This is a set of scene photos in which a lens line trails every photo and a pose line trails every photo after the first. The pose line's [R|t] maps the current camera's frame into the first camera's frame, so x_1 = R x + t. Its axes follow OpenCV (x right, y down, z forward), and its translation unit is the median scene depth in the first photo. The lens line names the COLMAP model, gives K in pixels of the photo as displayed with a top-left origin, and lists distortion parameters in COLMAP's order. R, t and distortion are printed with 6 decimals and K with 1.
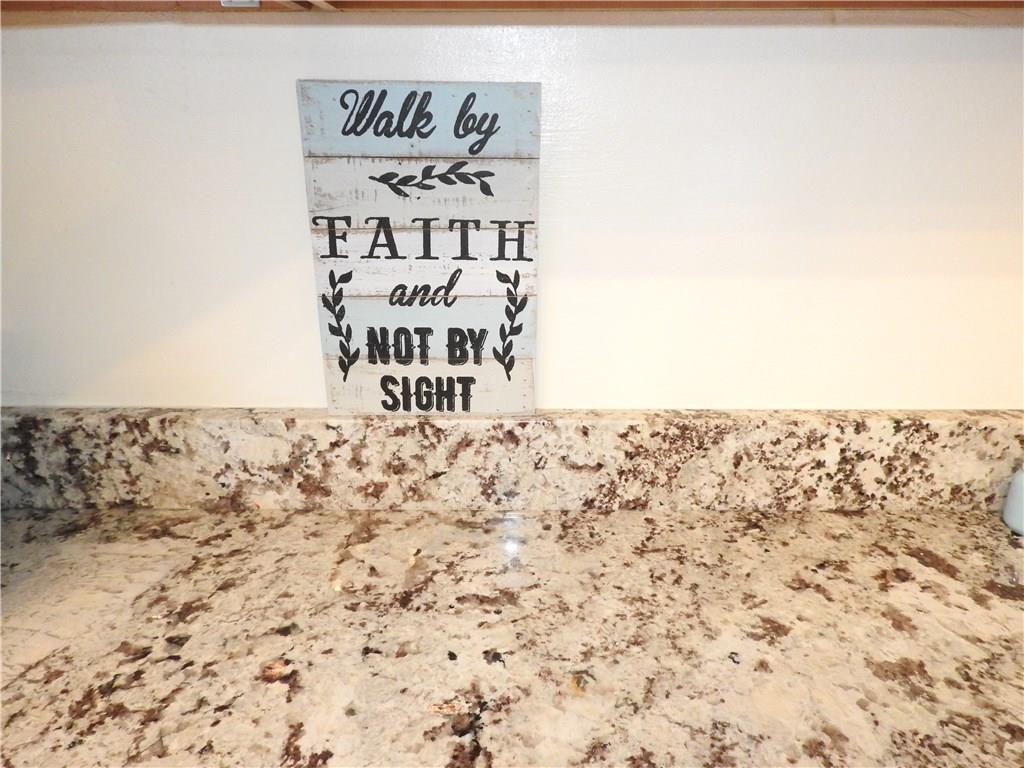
lens RADIAL K [[738.2, 0, 510.6], [0, 738.2, 385.7], [0, 0, 1]] dist [0.014688, -0.005625]
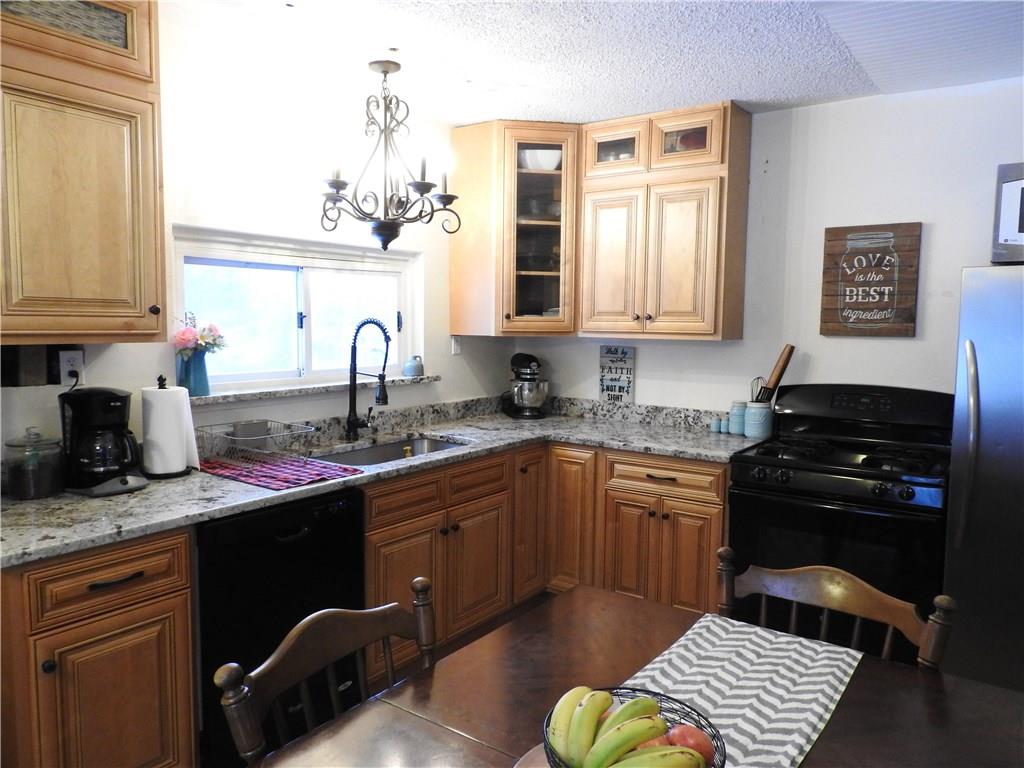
lens RADIAL K [[738.2, 0, 522.0], [0, 738.2, 387.4], [0, 0, 1]] dist [0.014688, -0.005625]
pose [[0.816341, 0.064186, -0.573992, 2.575640], [-0.215195, 0.956050, -0.199146, 1.229332], [0.535983, 0.286092, 0.794276, -3.931823]]
